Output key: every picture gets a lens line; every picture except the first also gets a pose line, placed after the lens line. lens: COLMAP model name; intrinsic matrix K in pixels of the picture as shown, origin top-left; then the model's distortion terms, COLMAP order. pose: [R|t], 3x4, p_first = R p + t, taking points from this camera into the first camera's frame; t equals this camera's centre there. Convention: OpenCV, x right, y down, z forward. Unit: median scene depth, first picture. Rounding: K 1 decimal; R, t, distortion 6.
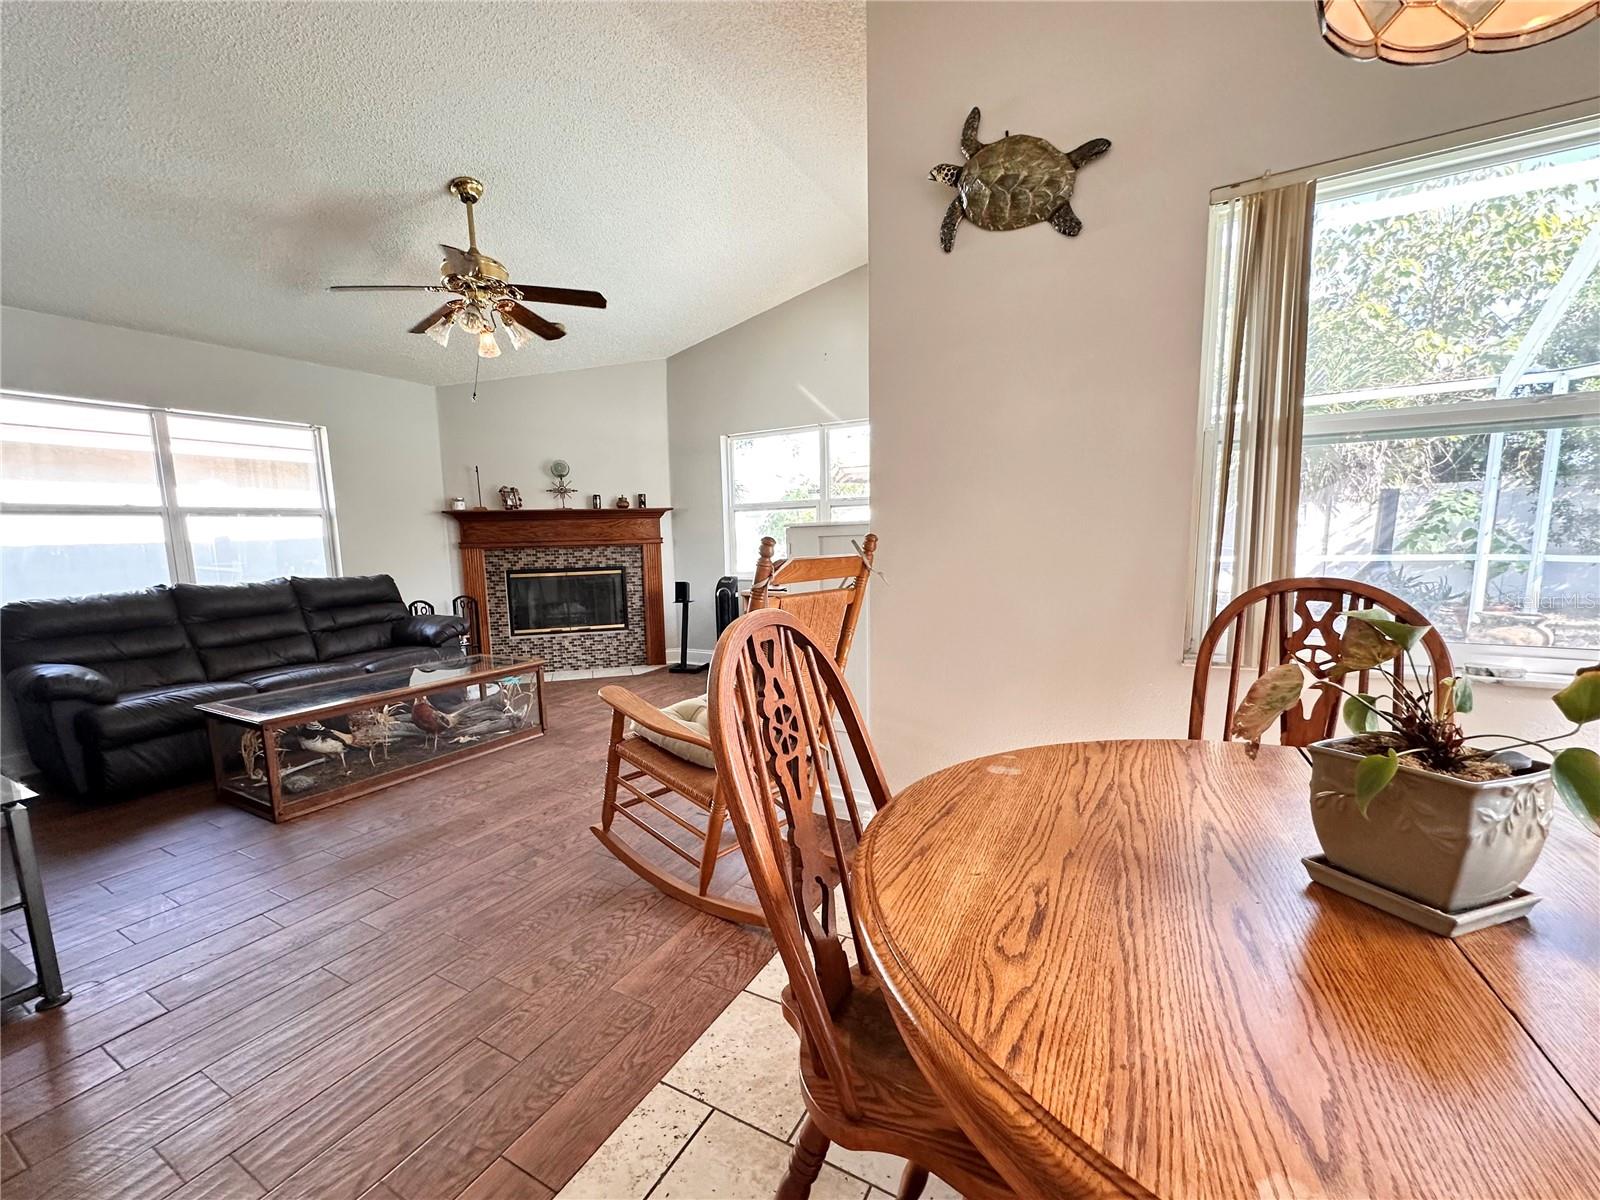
lens RADIAL K [[662.4, 0, 757.4], [0, 662.4, 629.0], [0, 0, 1]] dist [-0.004131, 0.000141]
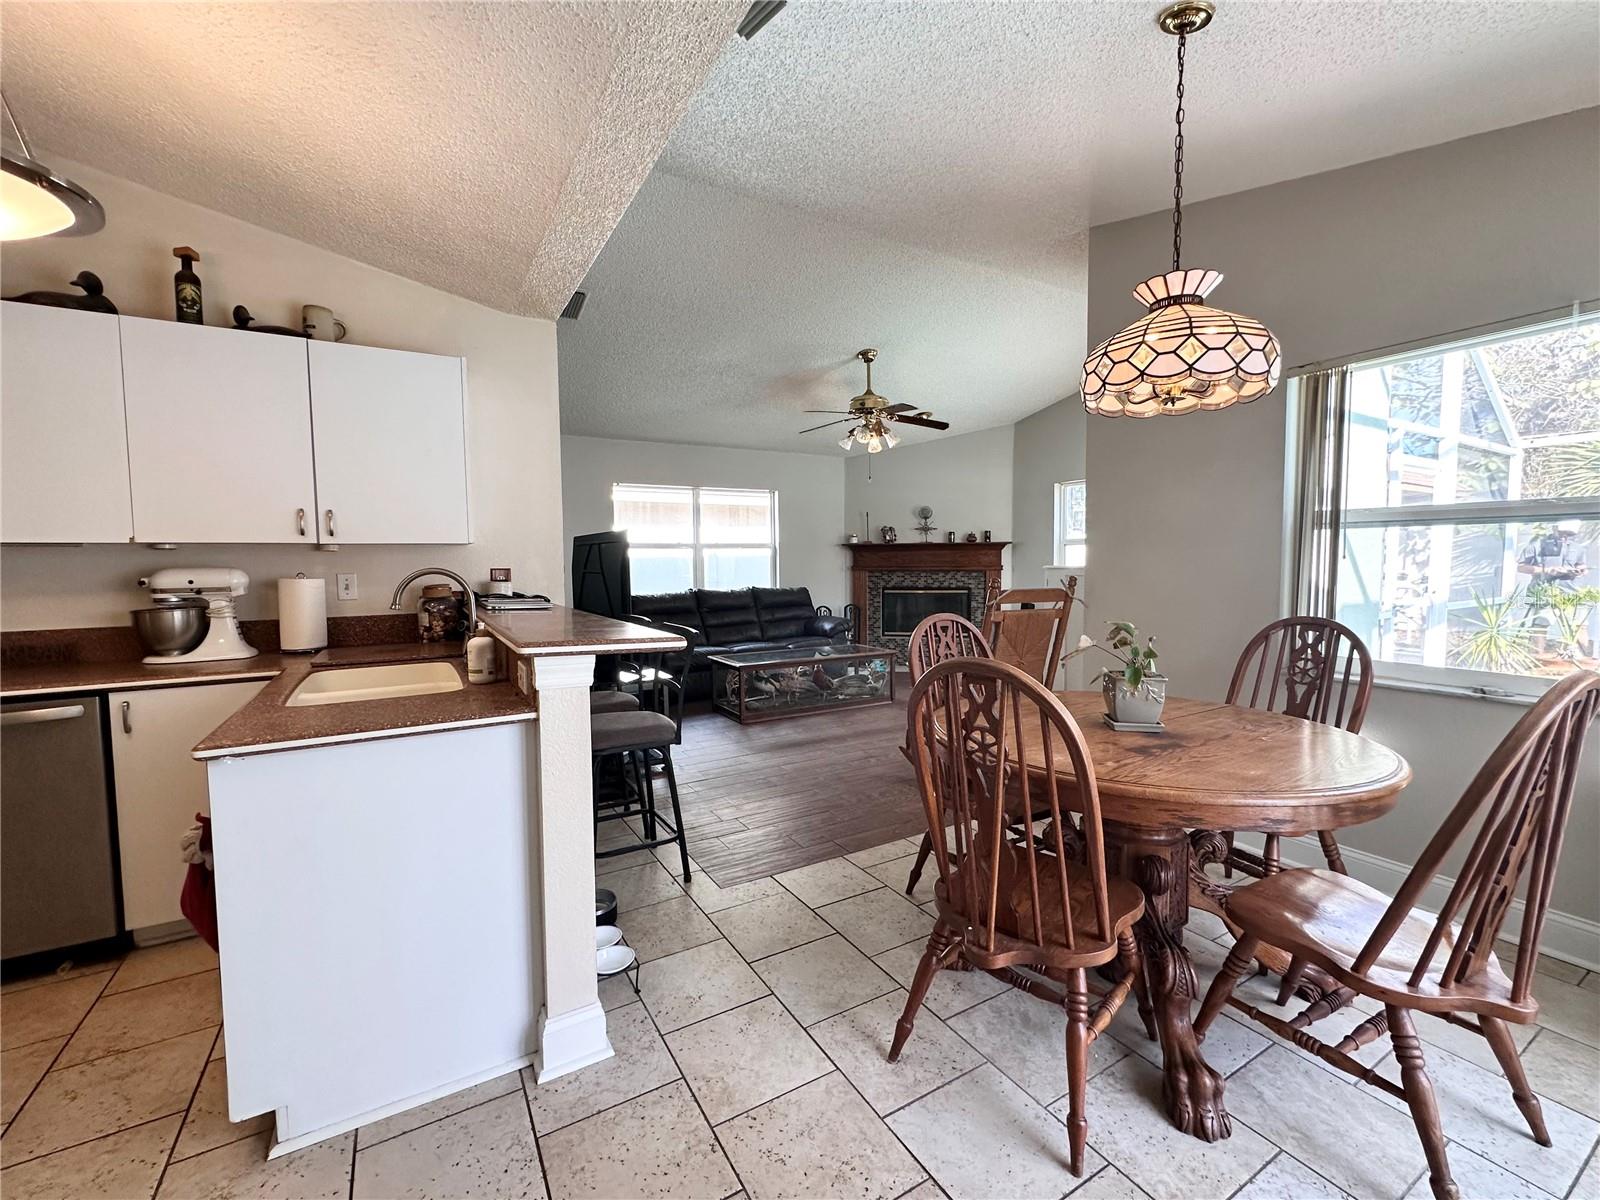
lens RADIAL K [[662.4, 0, 796.9], [0, 662.4, 603.9], [0, 0, 1]] dist [-0.004131, 0.000141]
pose [[0.868879, 0.050248, -0.492468, 0.174215], [-0.080794, 0.995890, -0.040934, 0.018868], [0.488387, 0.075355, 0.869367, -0.328793]]
